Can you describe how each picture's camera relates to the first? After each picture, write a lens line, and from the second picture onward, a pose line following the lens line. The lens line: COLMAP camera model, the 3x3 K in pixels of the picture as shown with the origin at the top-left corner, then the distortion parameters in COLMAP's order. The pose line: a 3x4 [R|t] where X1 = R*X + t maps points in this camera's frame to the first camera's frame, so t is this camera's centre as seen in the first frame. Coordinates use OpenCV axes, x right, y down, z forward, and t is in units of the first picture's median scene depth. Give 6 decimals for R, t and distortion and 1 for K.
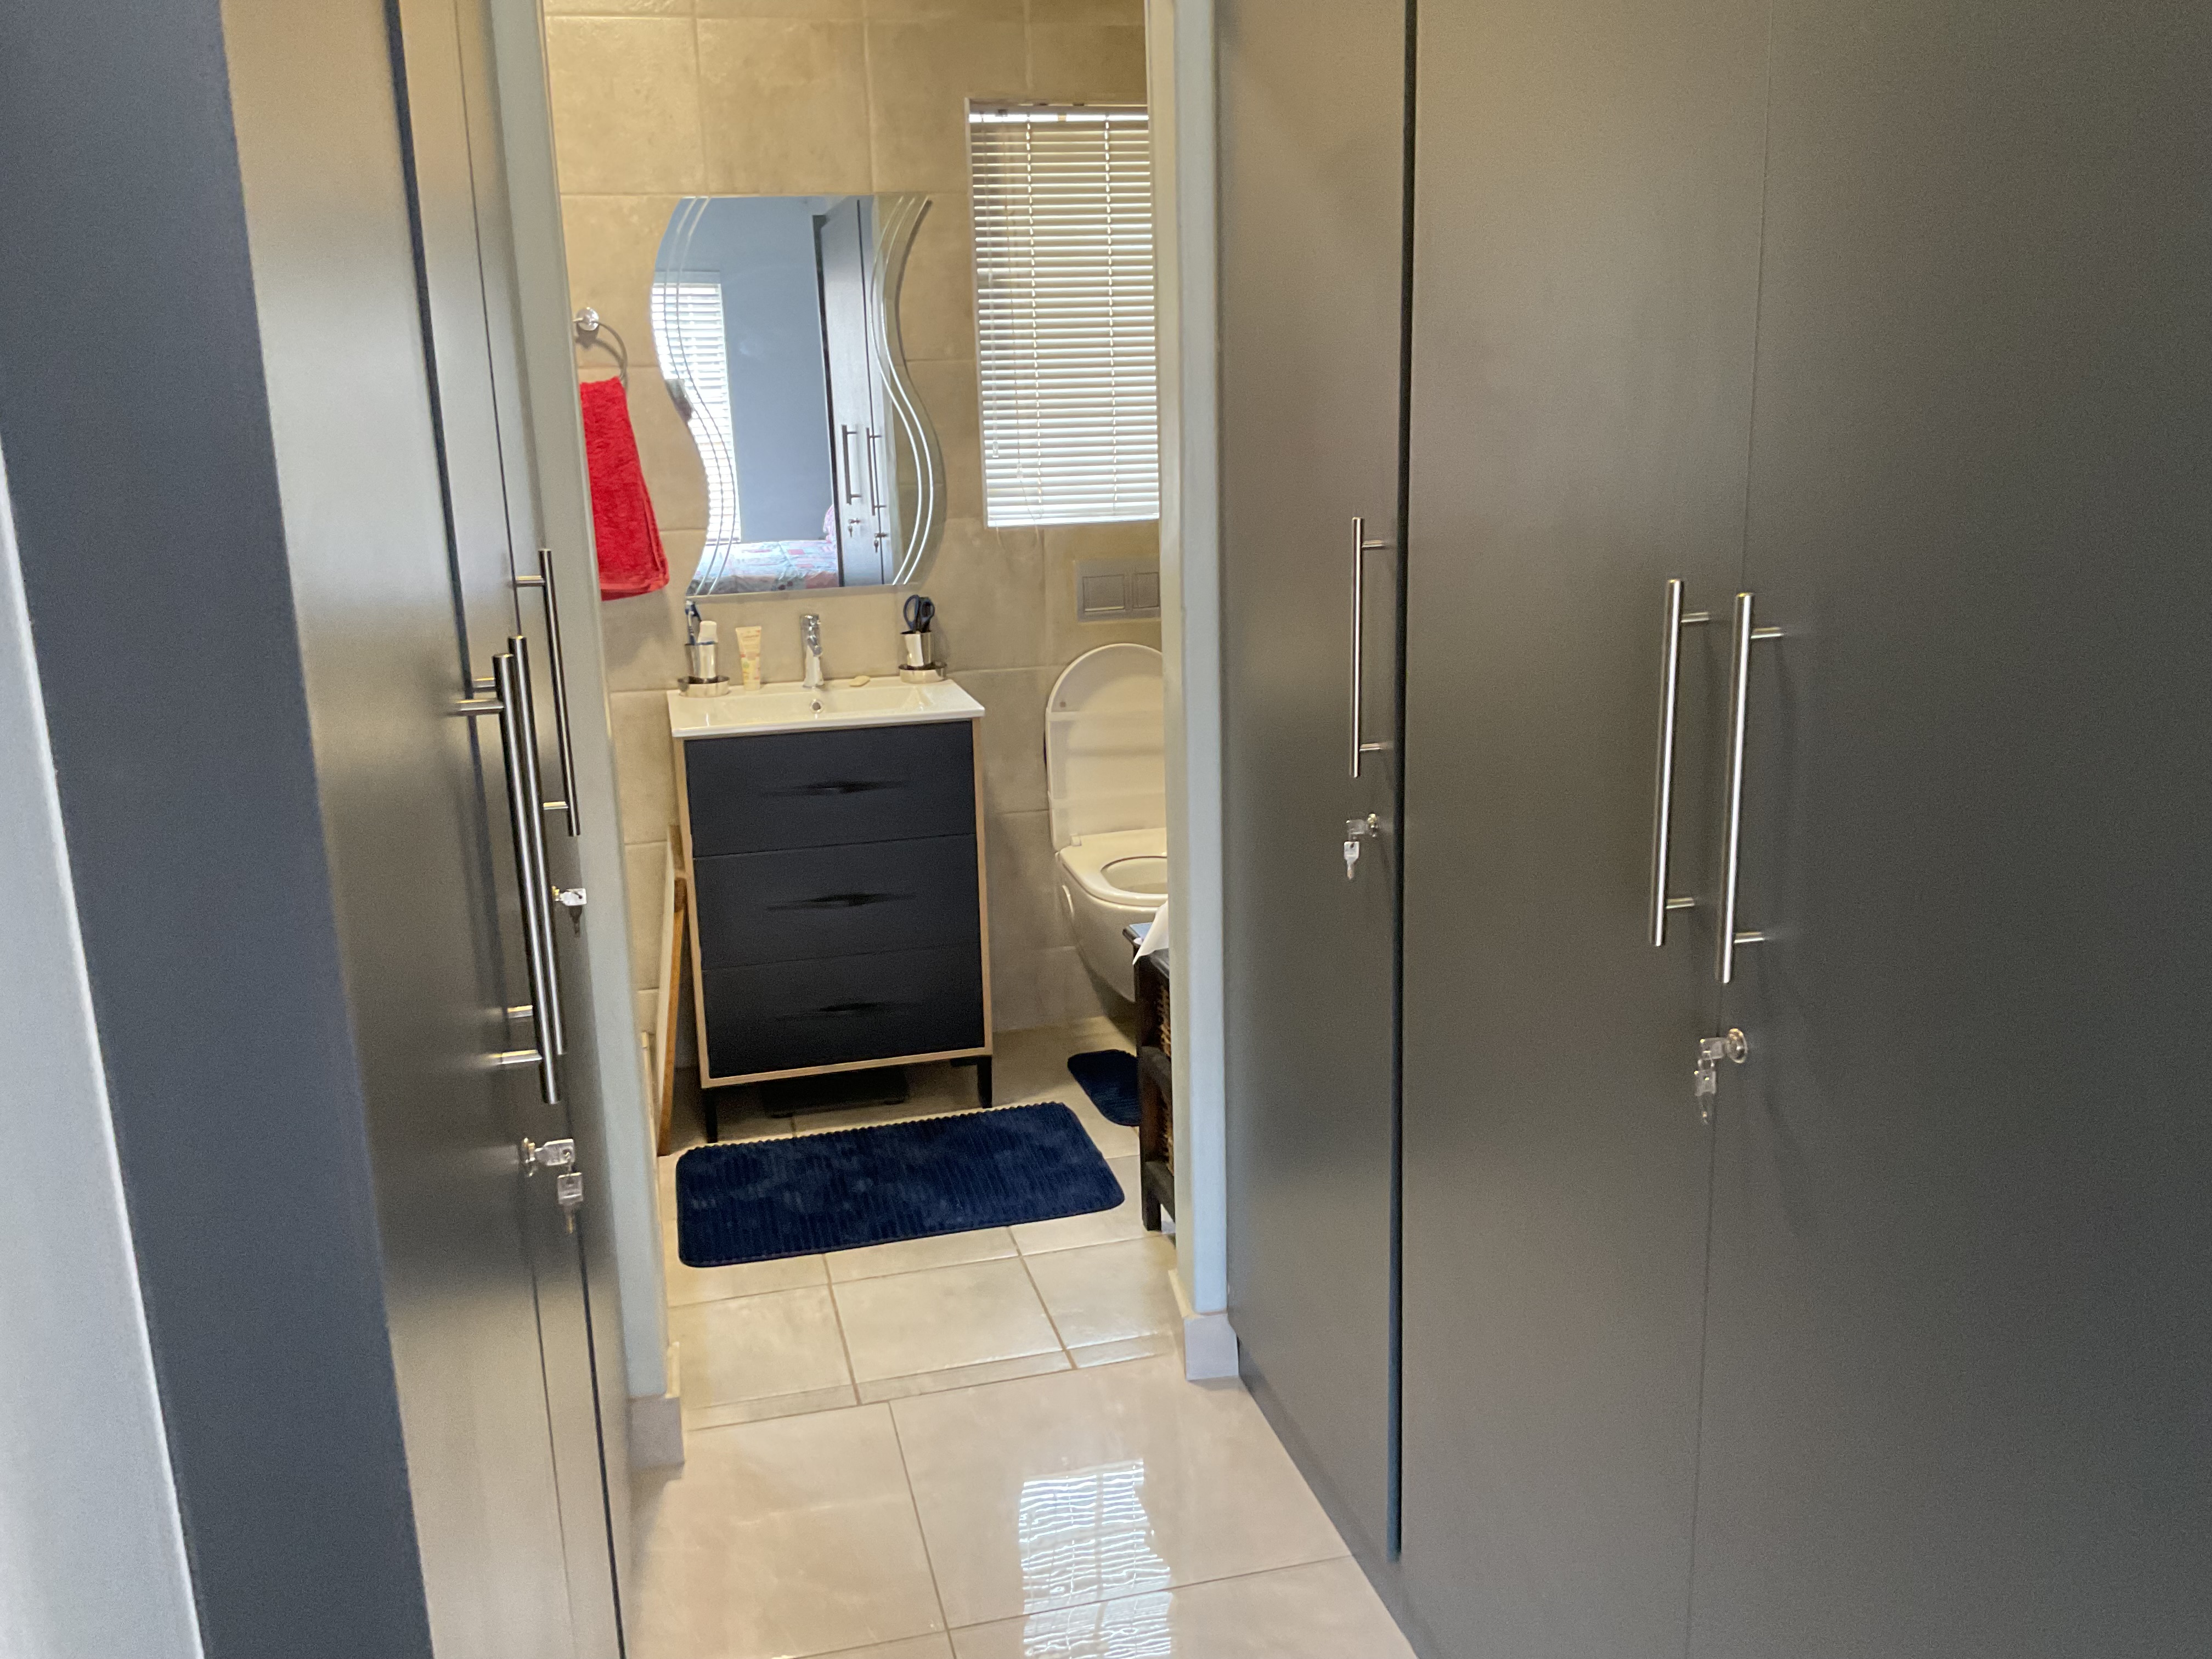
lens RADIAL K [[1855.7, 0, 1056.2], [0, 1855.7, 832.5], [0, 0, 1]] dist [0.107483, -0.203597]
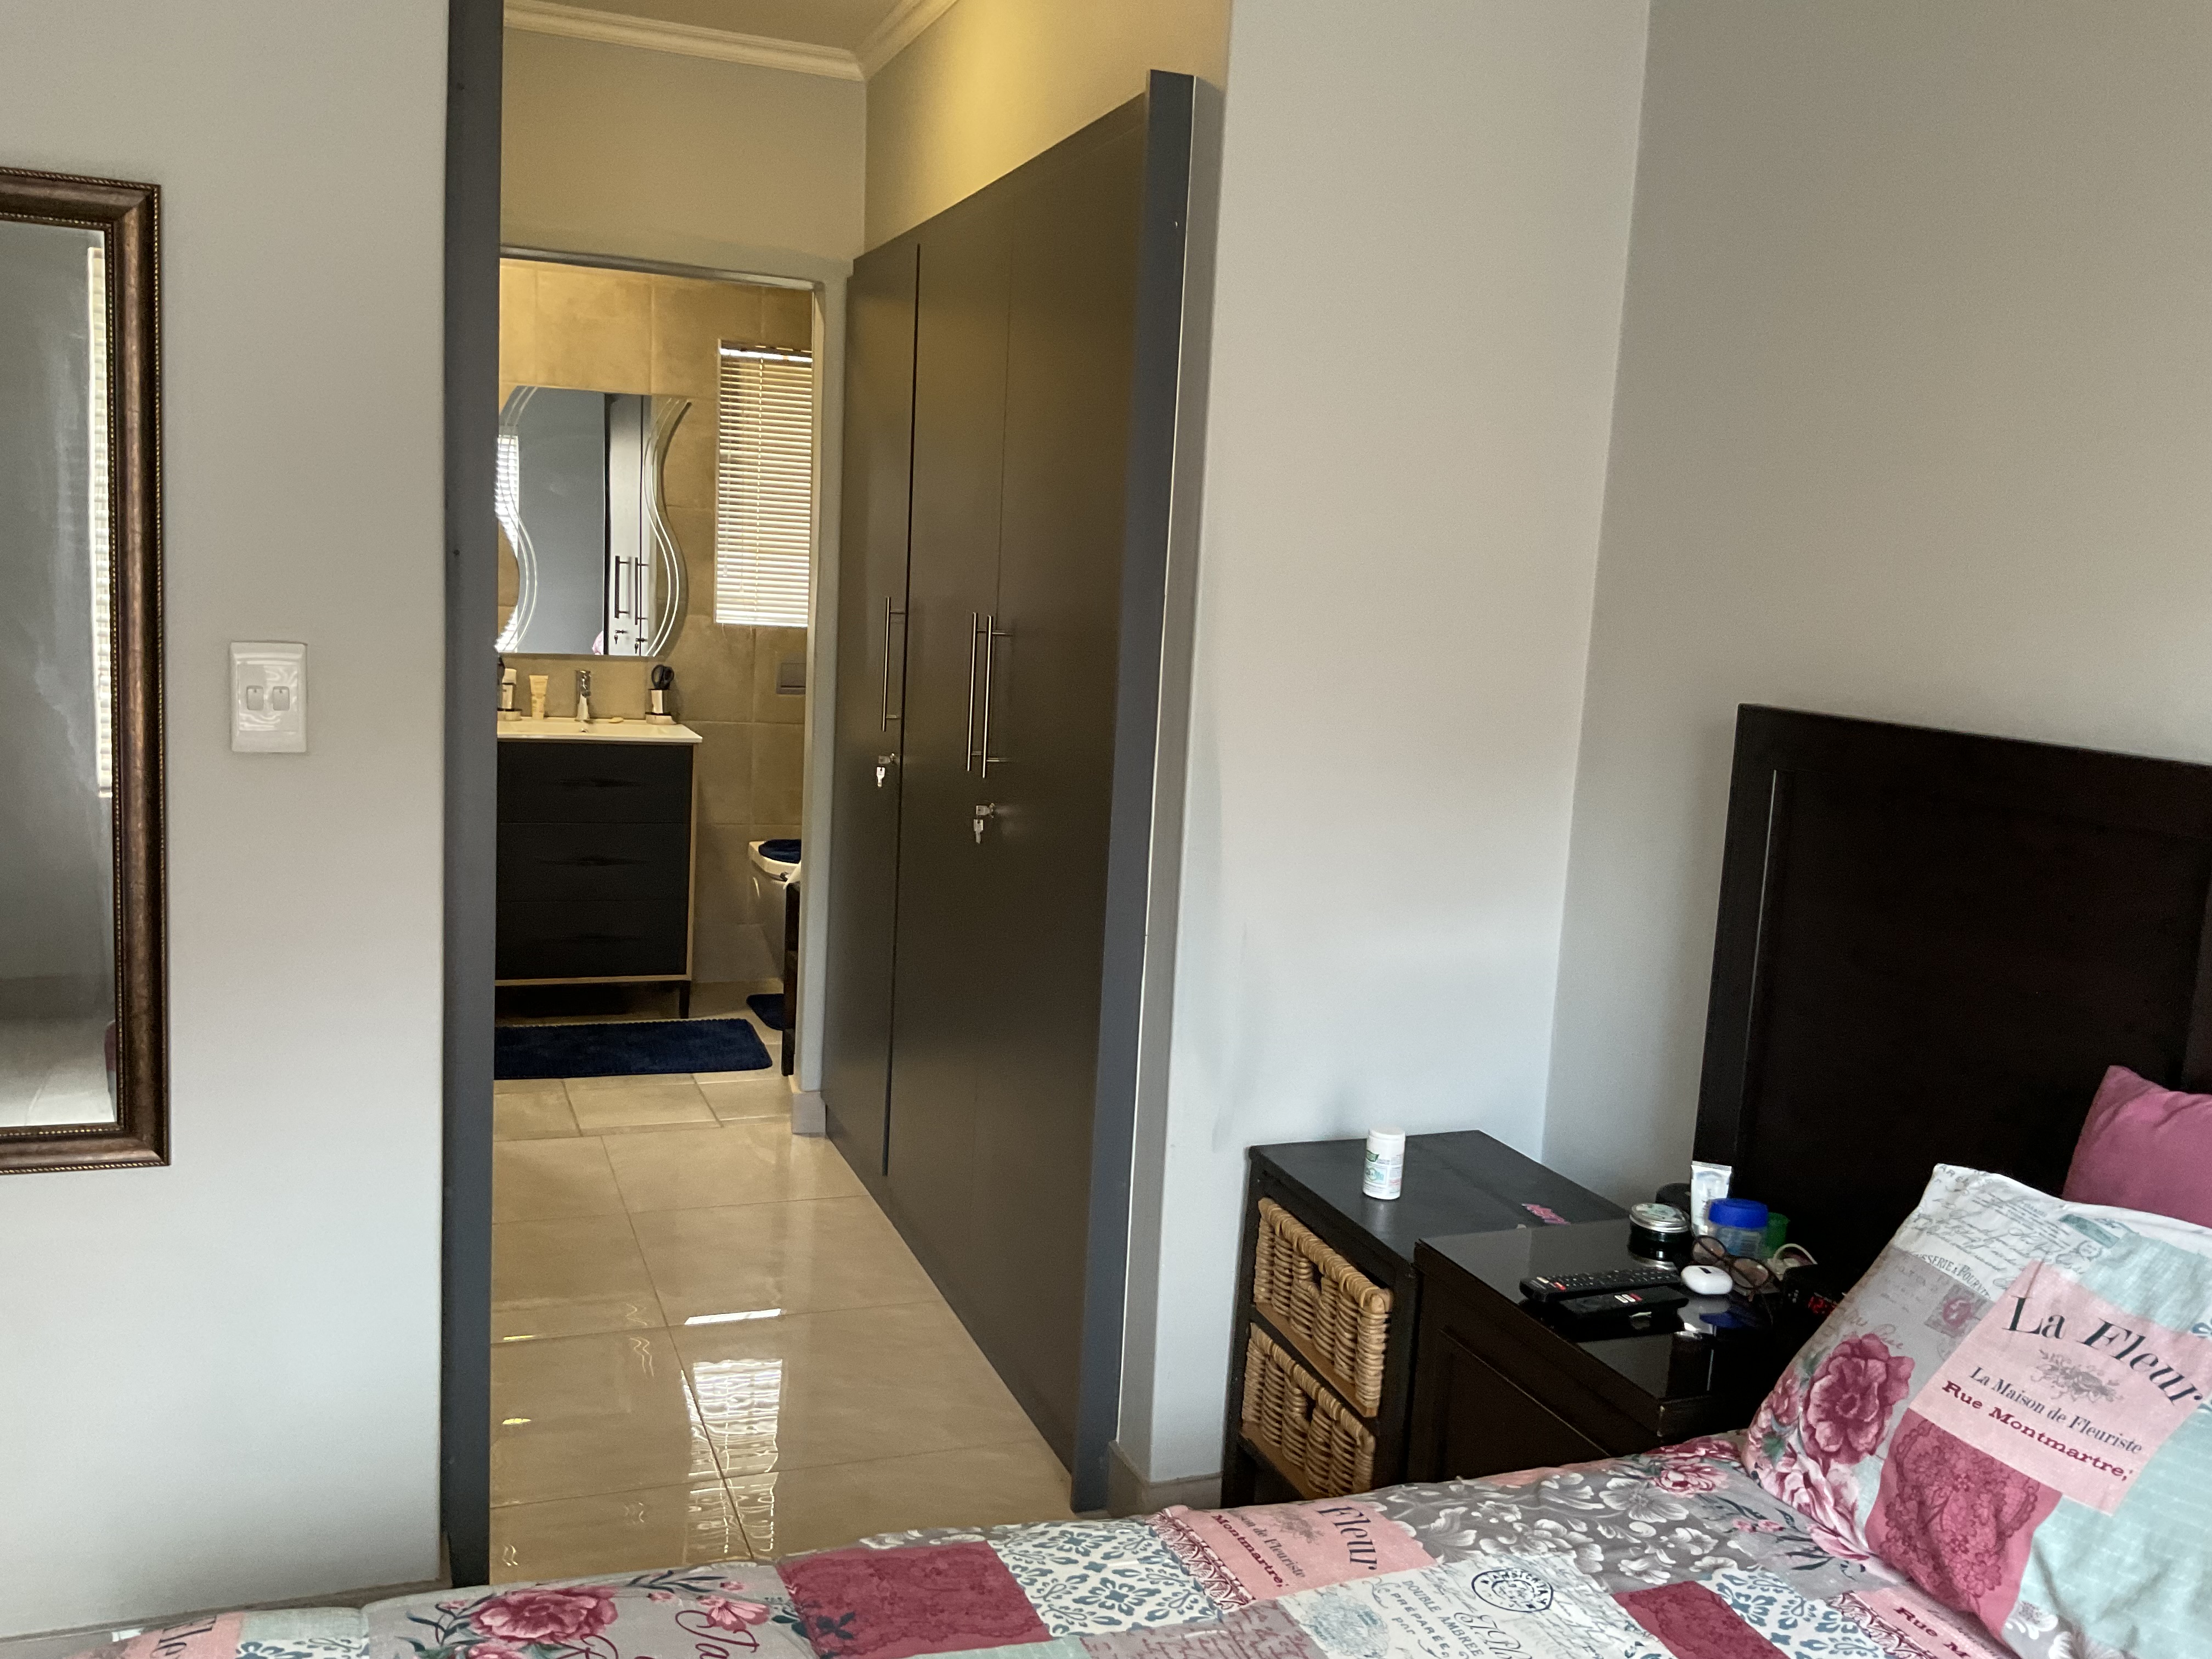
lens RADIAL K [[1855.7, 0, 1106.0], [0, 1855.7, 834.7], [0, 0, 1]] dist [0.107483, -0.203597]
pose [[0.986073, 0.066488, 0.152448, 0.052893], [-0.051576, 0.993673, -0.099765, 0.130927], [-0.158117, 0.090513, 0.983263, -0.467566]]
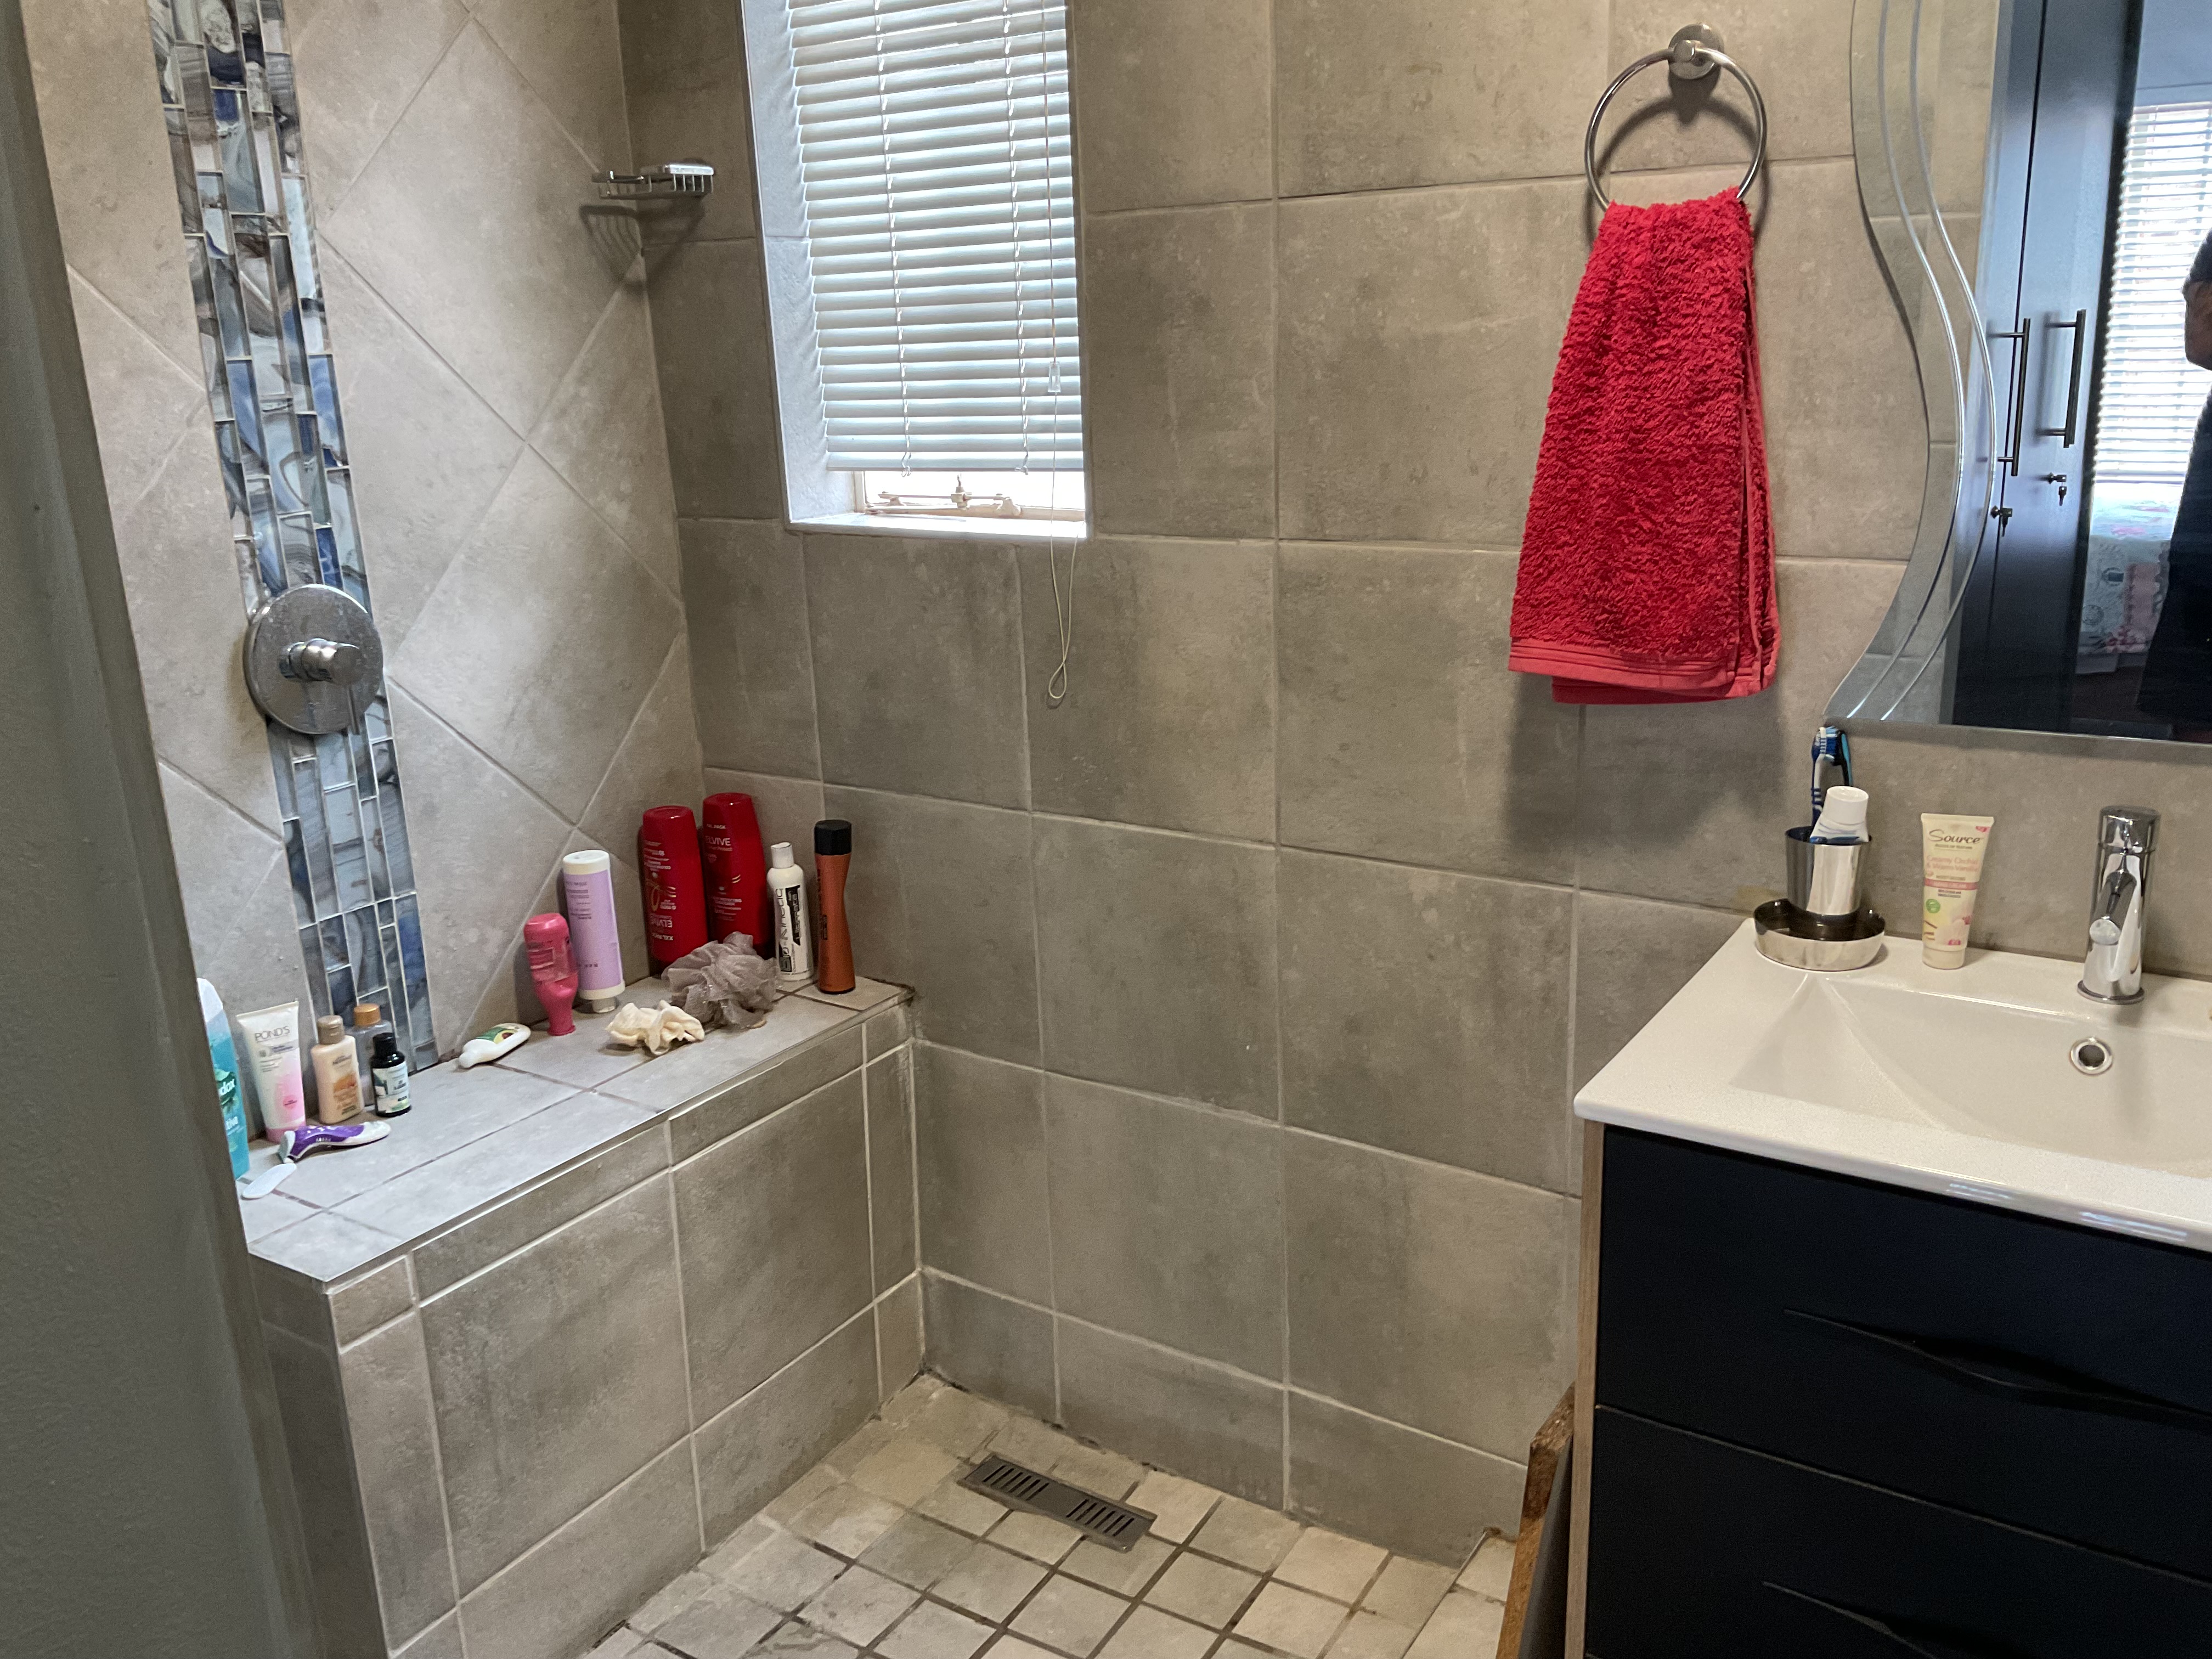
lens RADIAL K [[1855.7, 0, 1109.7], [0, 1855.7, 837.6], [0, 0, 1]] dist [0.107483, -0.203597]
pose [[0.705201, 0.197477, -0.680952, -0.017420], [-0.159815, 0.979986, 0.118690, -0.123746], [0.690761, 0.025126, 0.722646, 0.580074]]
